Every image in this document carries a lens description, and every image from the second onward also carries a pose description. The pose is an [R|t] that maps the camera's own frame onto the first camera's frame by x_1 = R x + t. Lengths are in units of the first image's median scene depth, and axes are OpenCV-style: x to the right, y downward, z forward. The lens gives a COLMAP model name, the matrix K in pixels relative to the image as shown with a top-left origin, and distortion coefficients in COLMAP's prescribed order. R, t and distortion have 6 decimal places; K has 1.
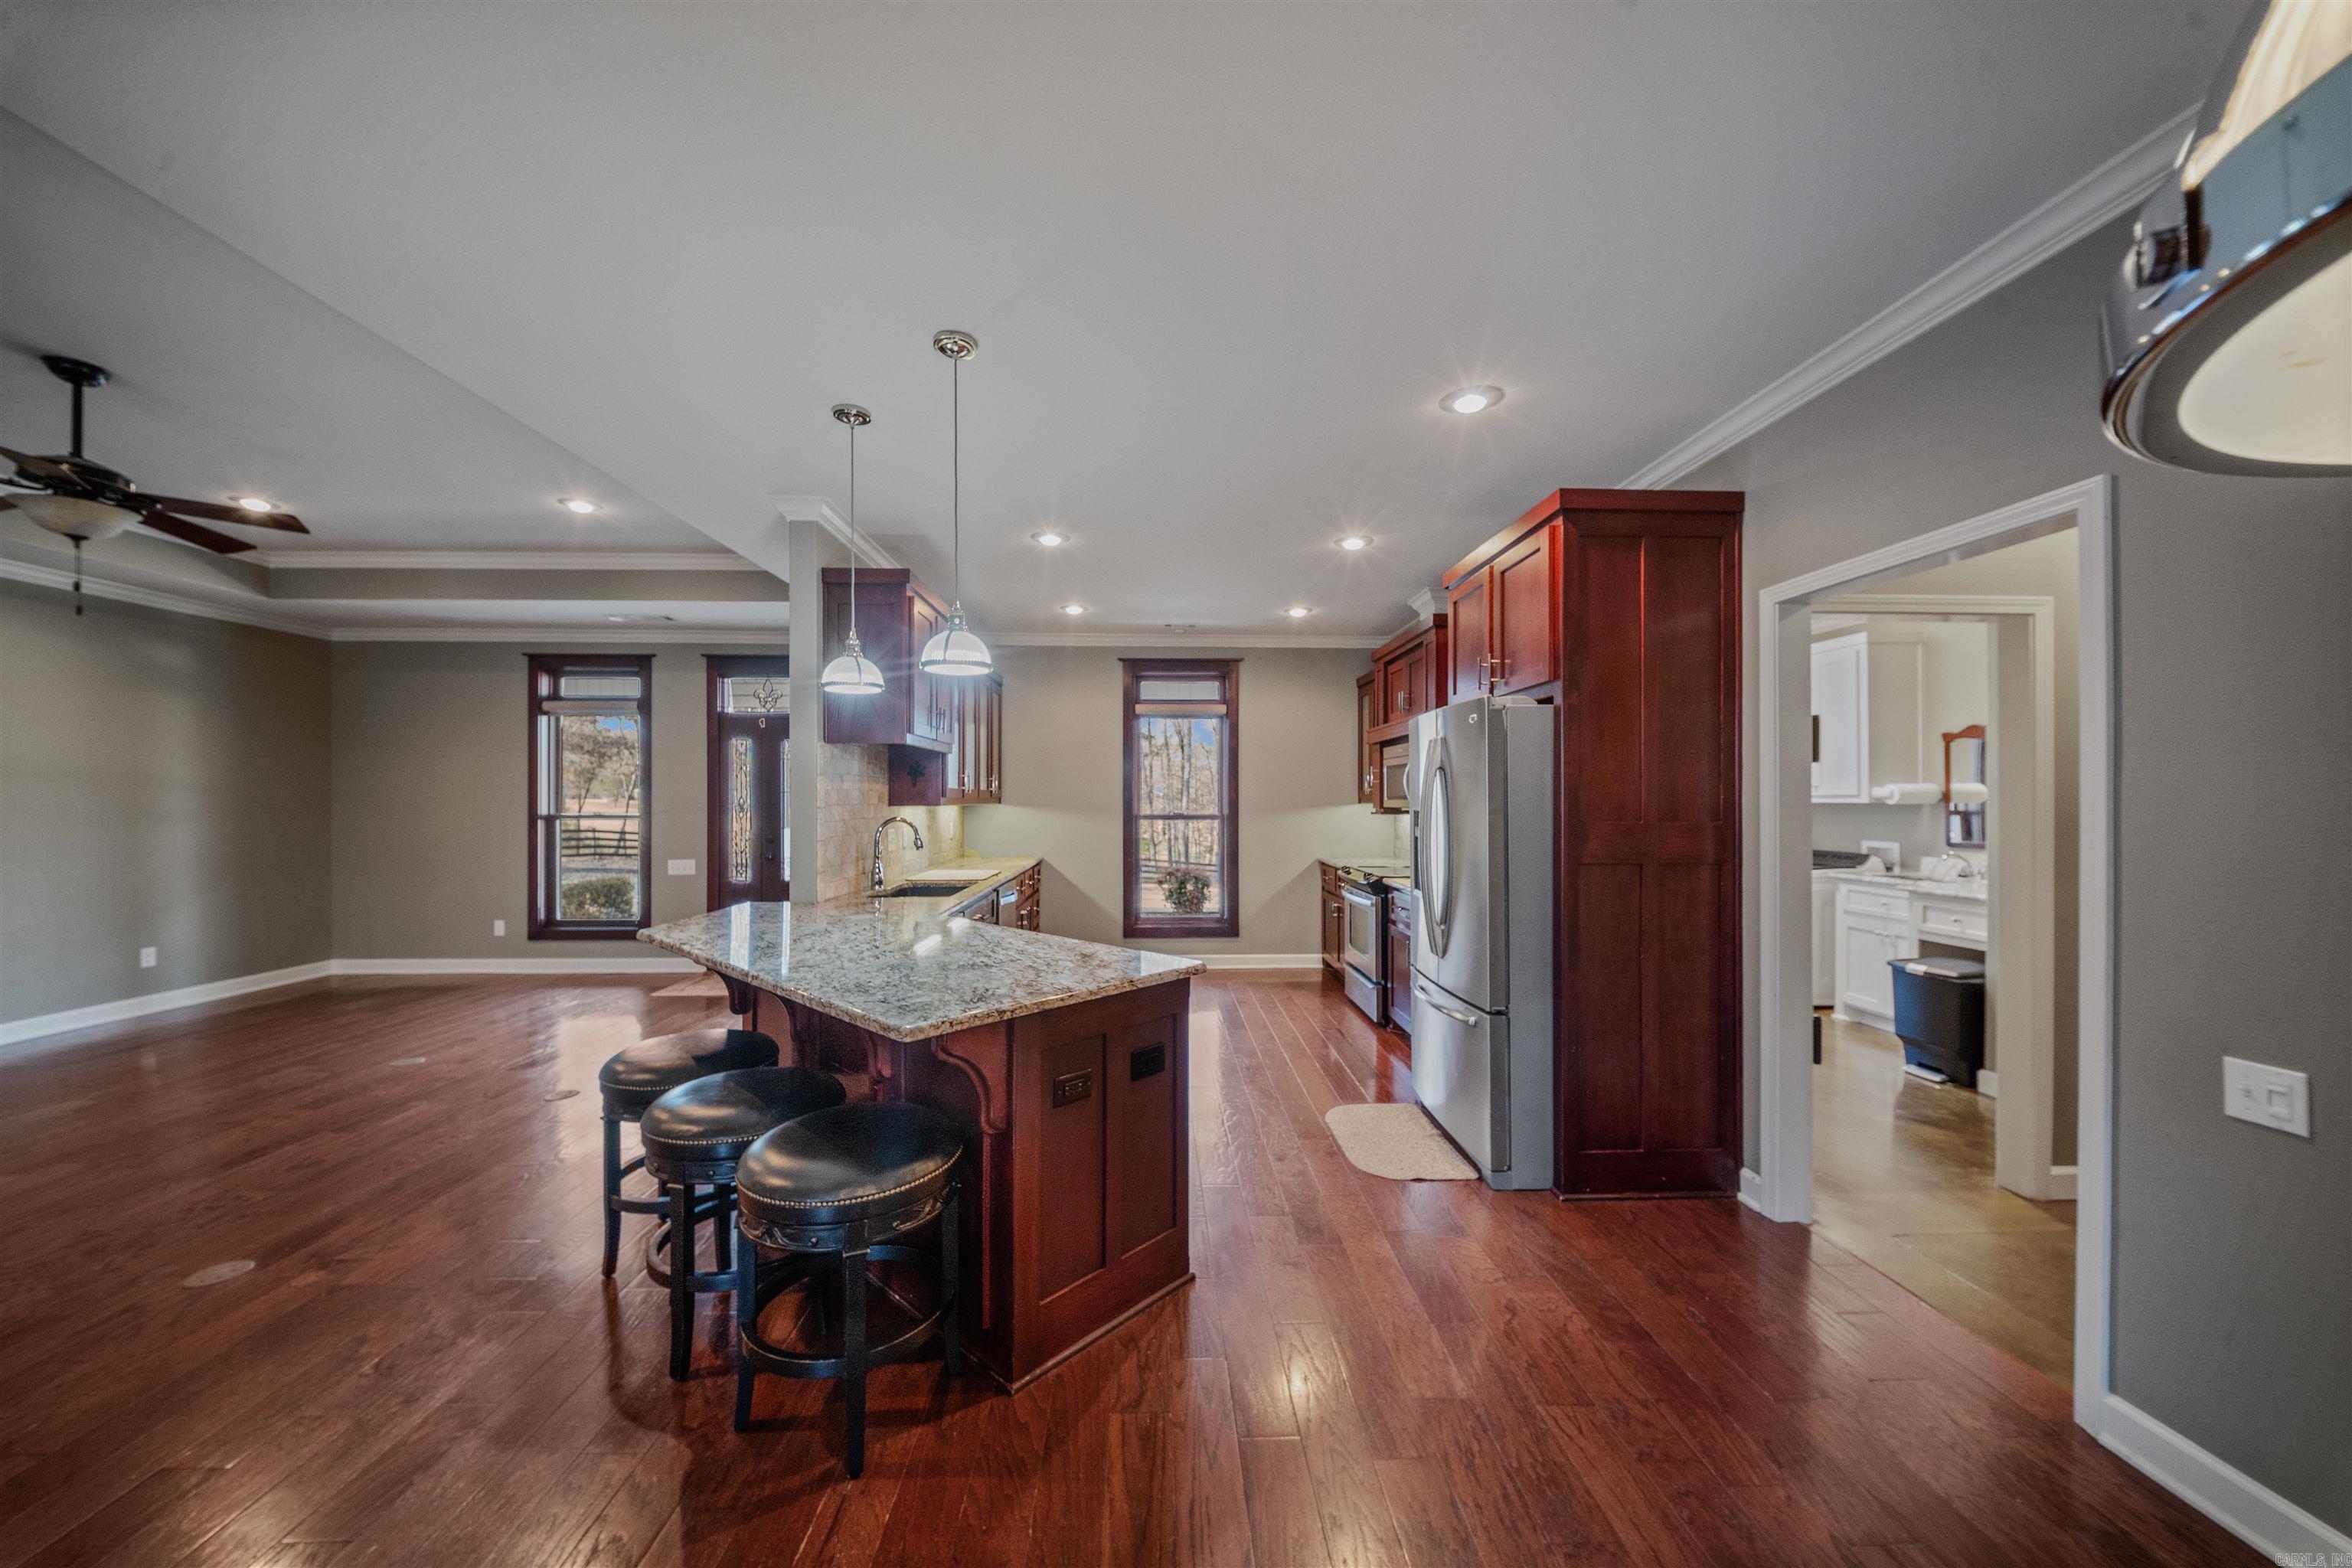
lens RADIAL K [[830.2, 0, 1171.1], [0, 830.2, 799.5], [0, 0, 1]] dist [0.003062, -0.003809]
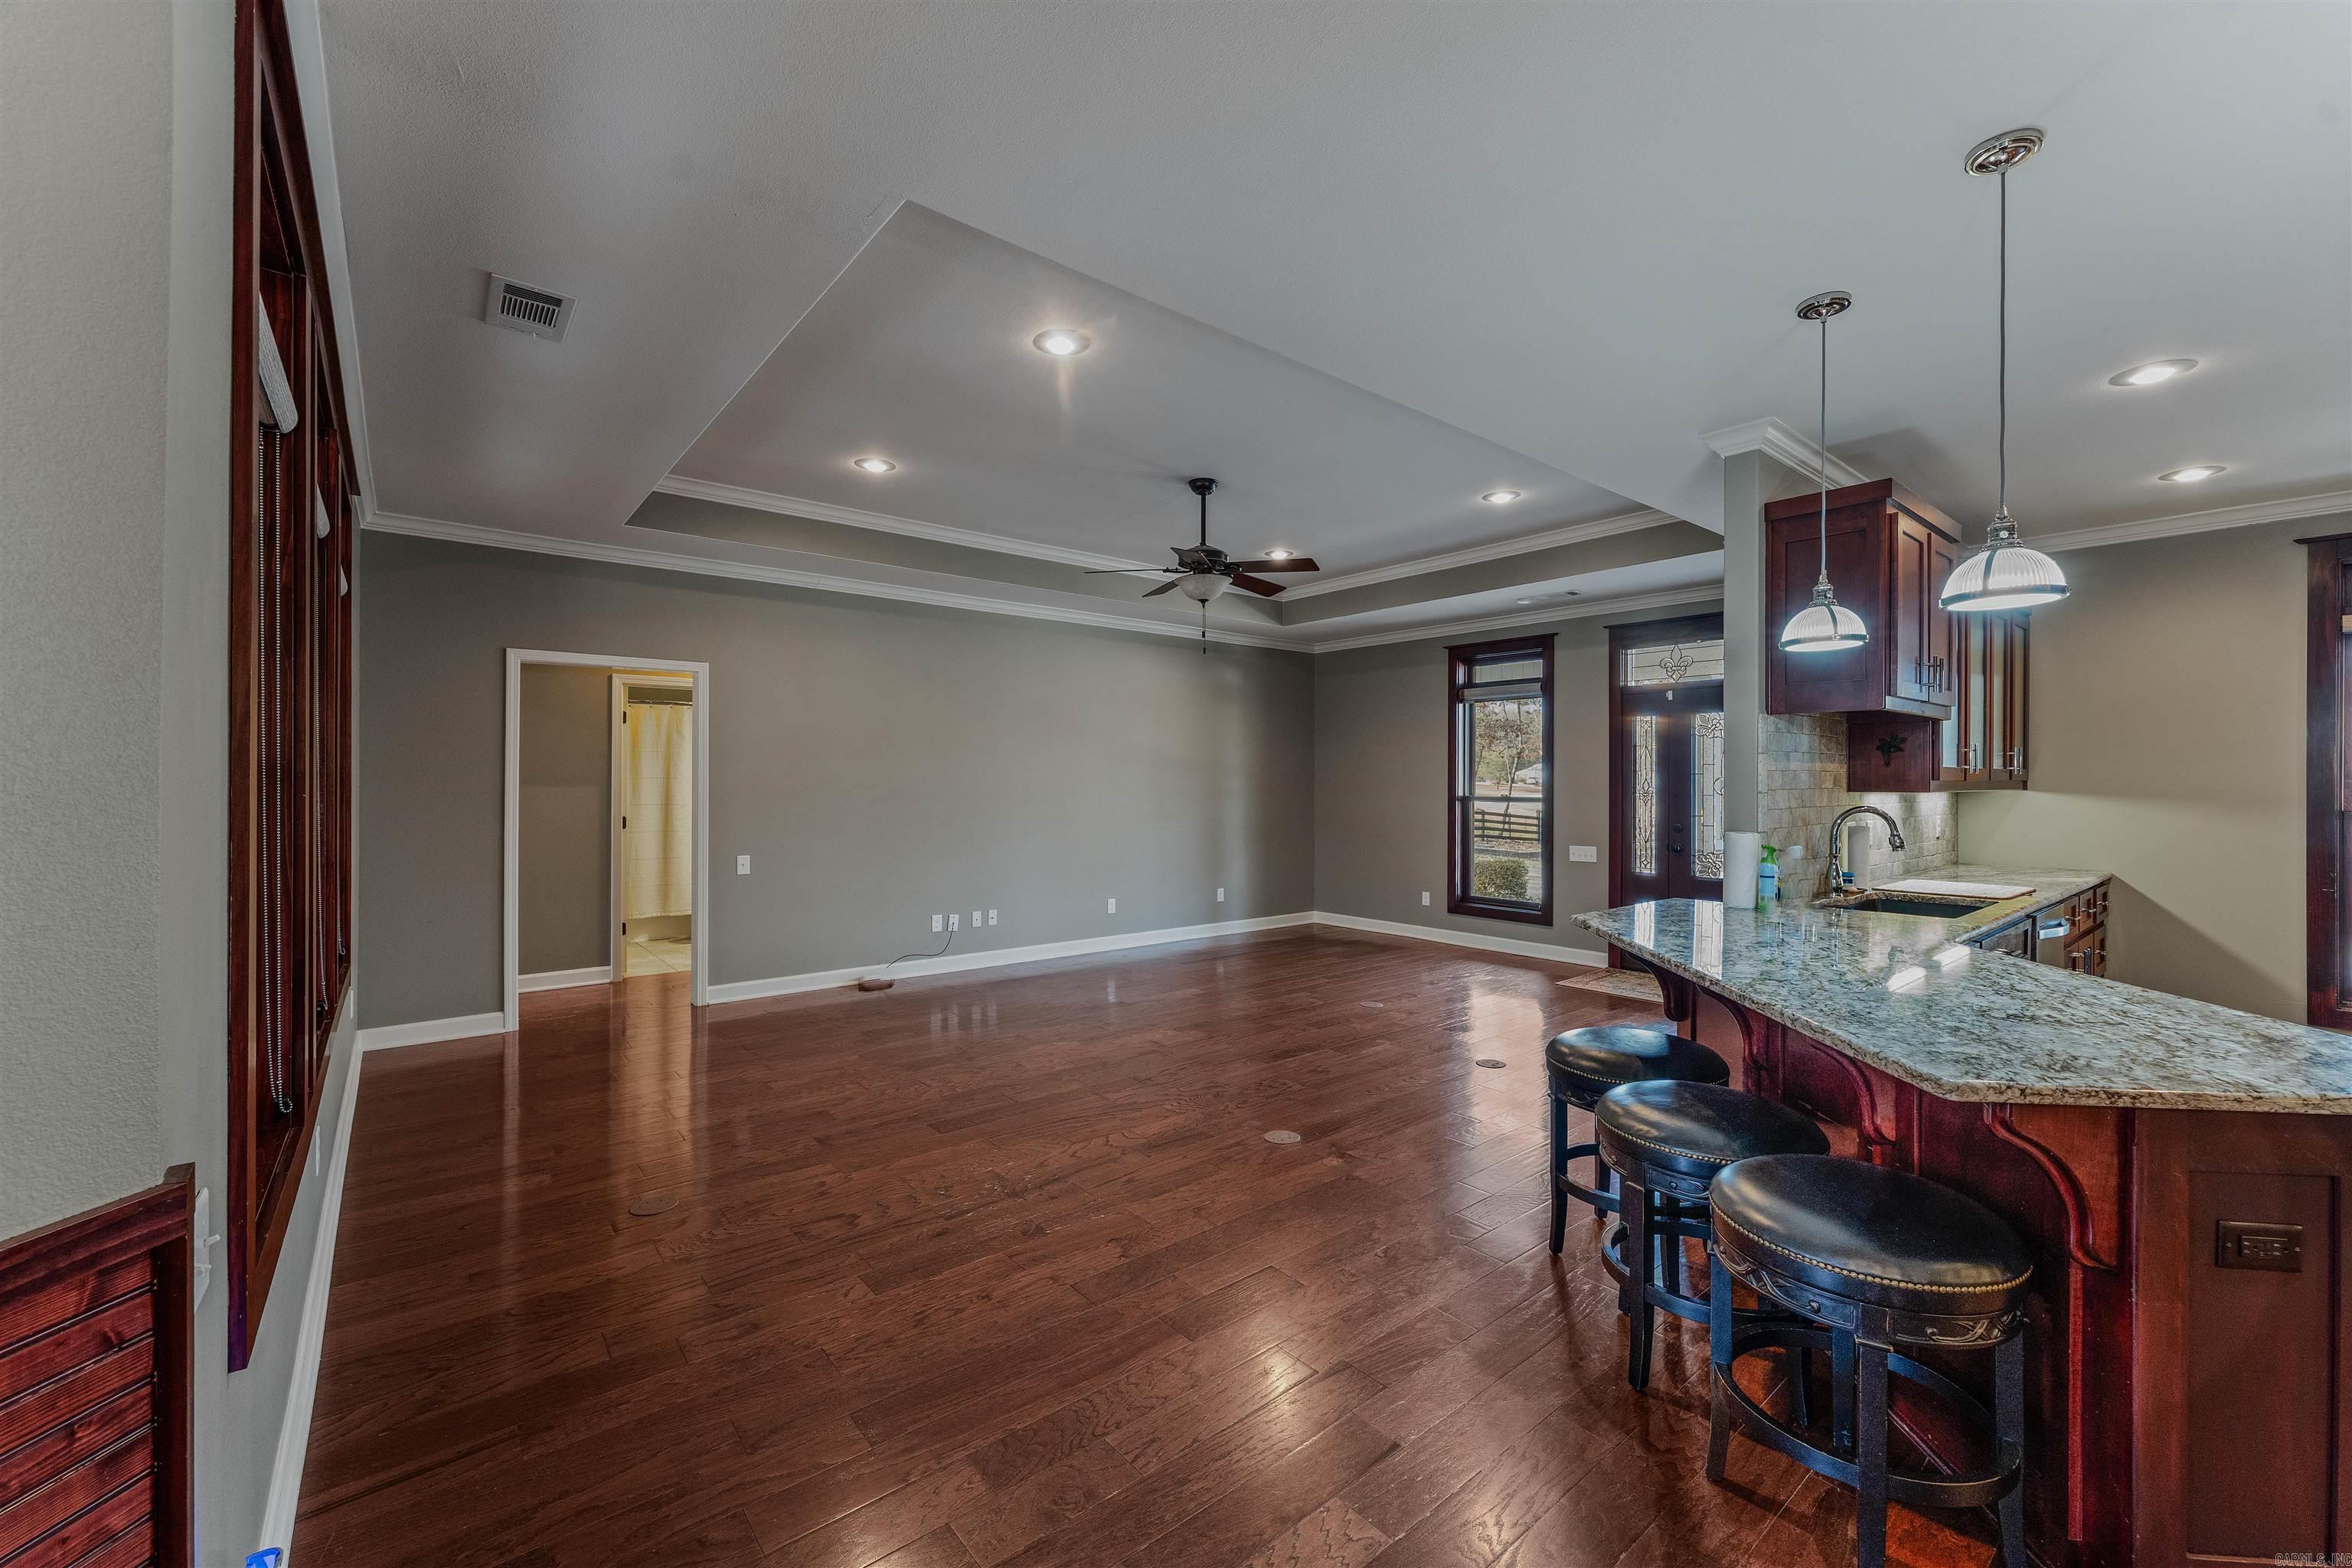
lens RADIAL K [[946.5, 0, 1184.2], [0, 946.5, 783.7], [0, 0, 1]] dist [0.003432, 0.000428]
pose [[0.614438, 0.003020, -0.788960, -0.024533], [-0.002420, 0.999995, 0.001943, 0.000433], [0.788962, 0.000715, 0.614442, -0.035765]]
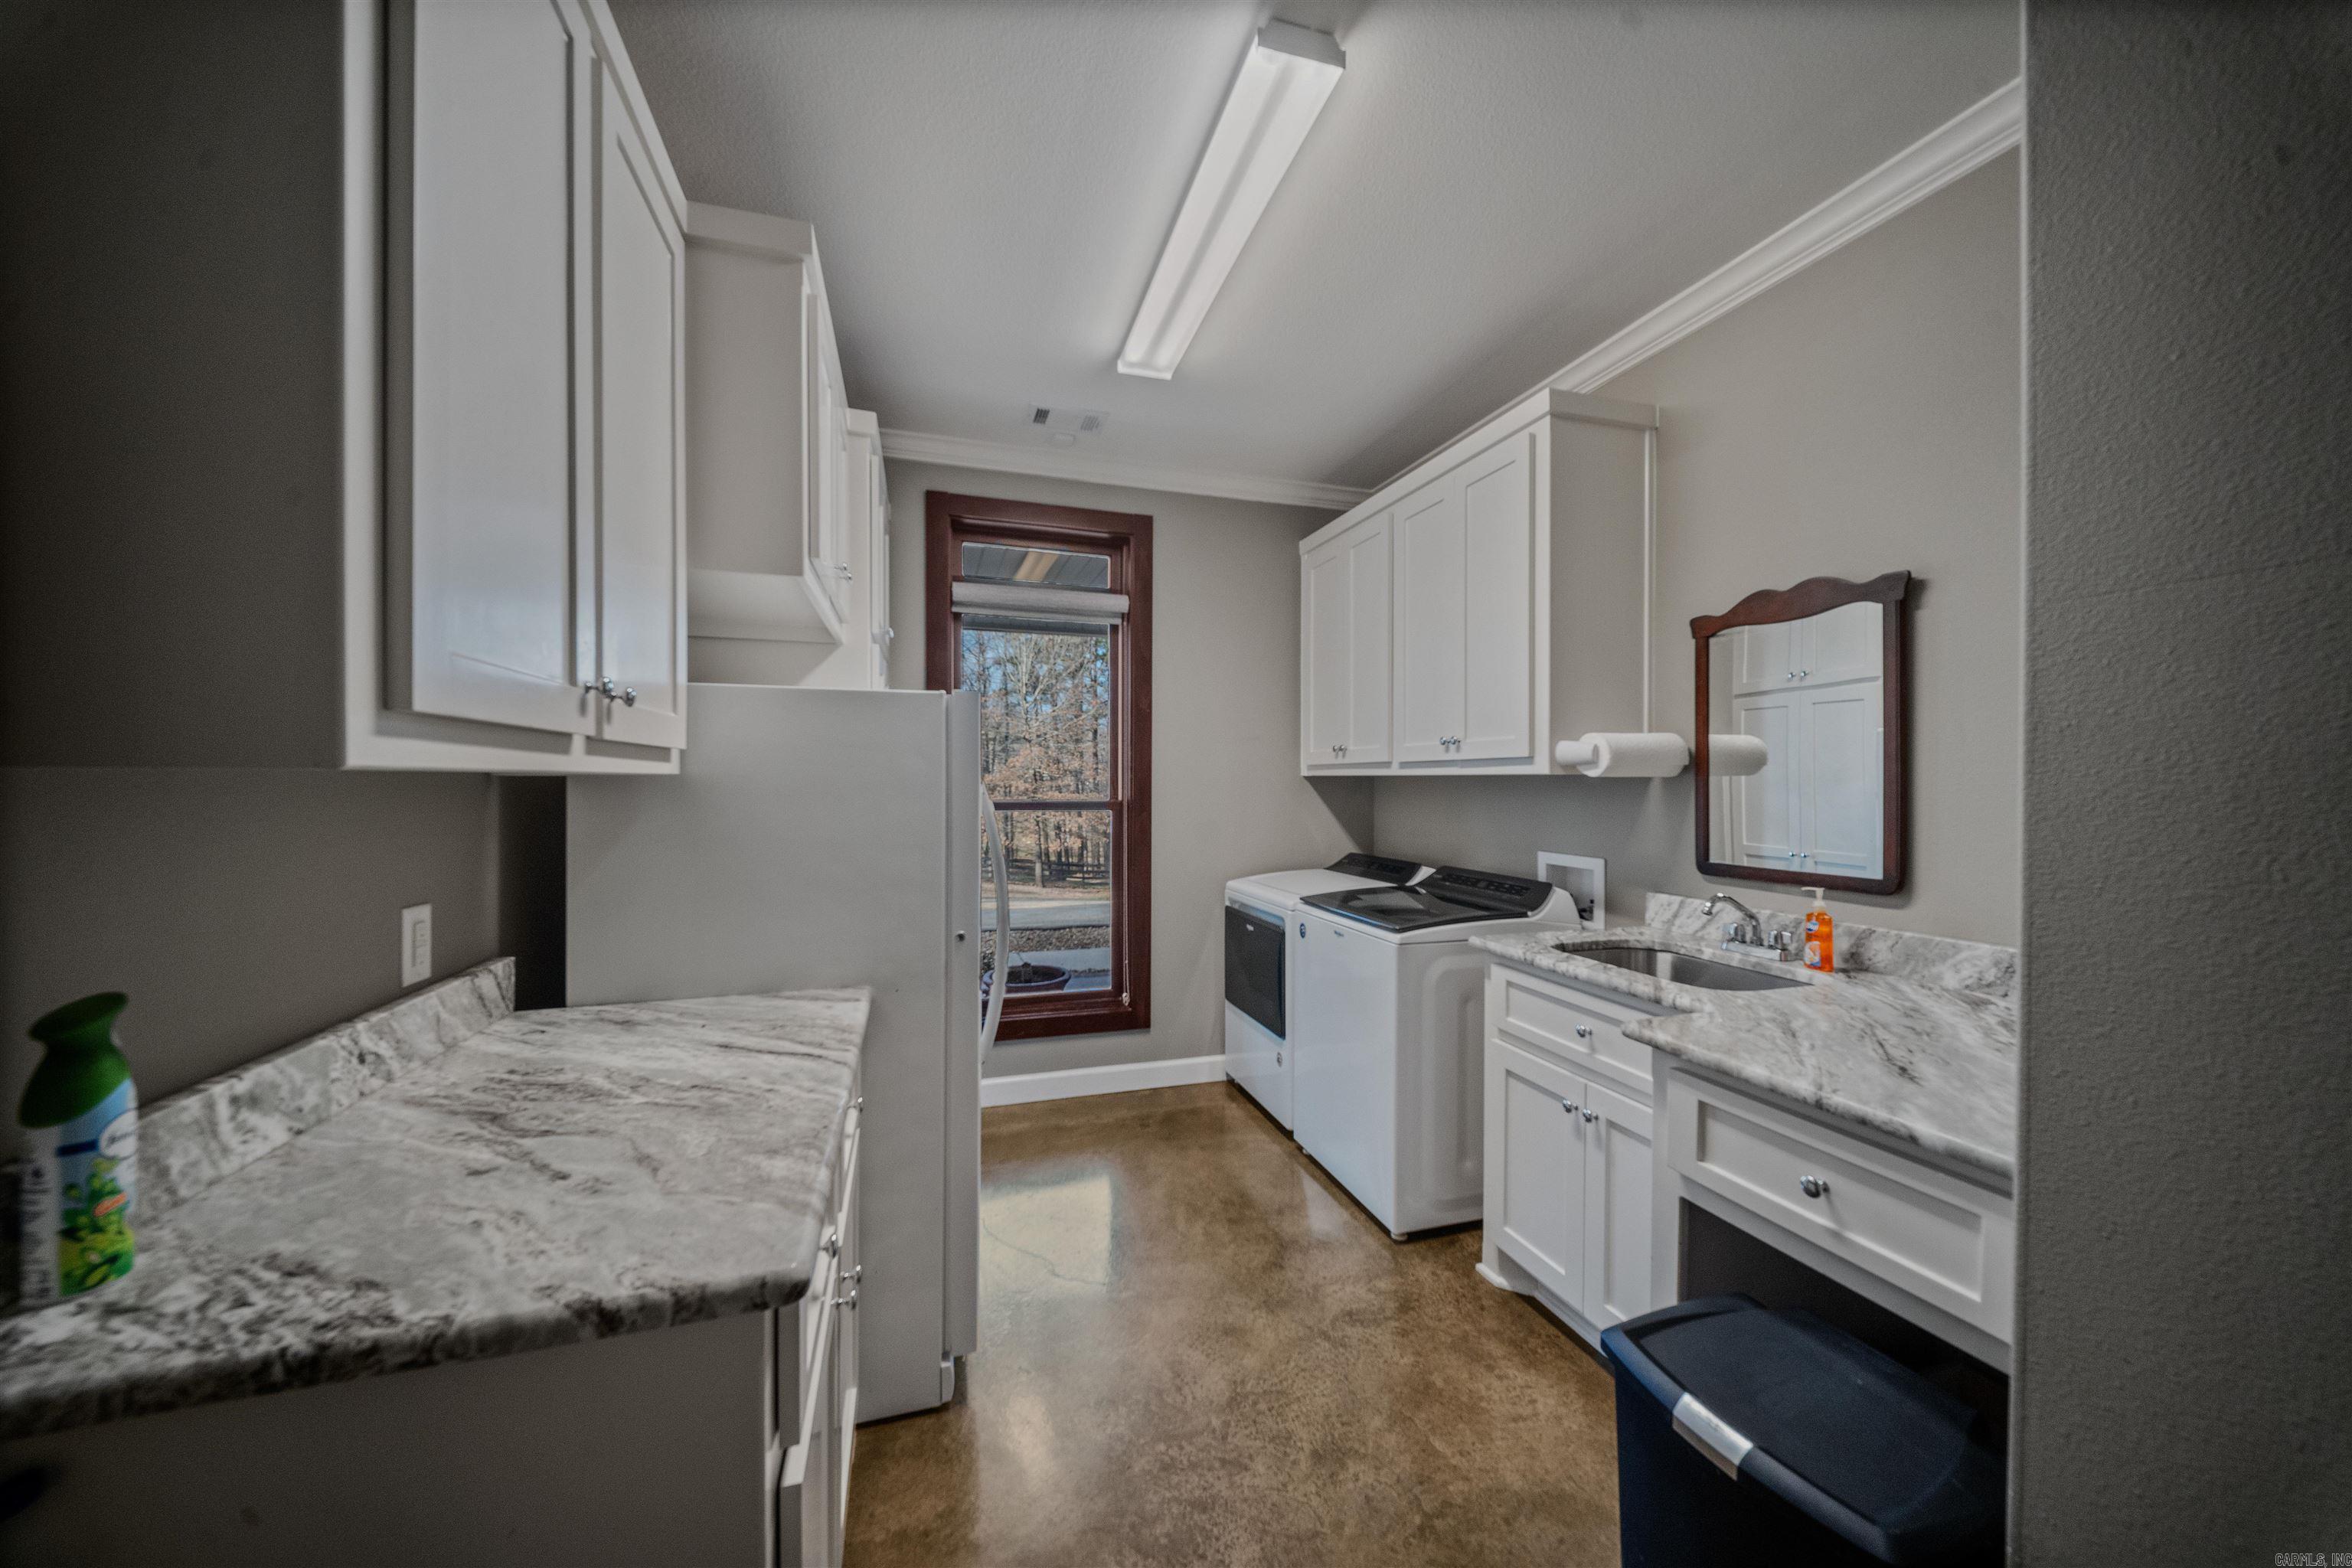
lens RADIAL K [[830.2, 0, 1168.8], [0, 830.2, 784.2], [0, 0, 1]] dist [0.003062, -0.003809]
pose [[0.964209, 0.004360, 0.265108, 0.646315], [-0.005360, 0.999981, 0.003050, 0.010860], [-0.265090, -0.004362, 0.964214, 0.769673]]
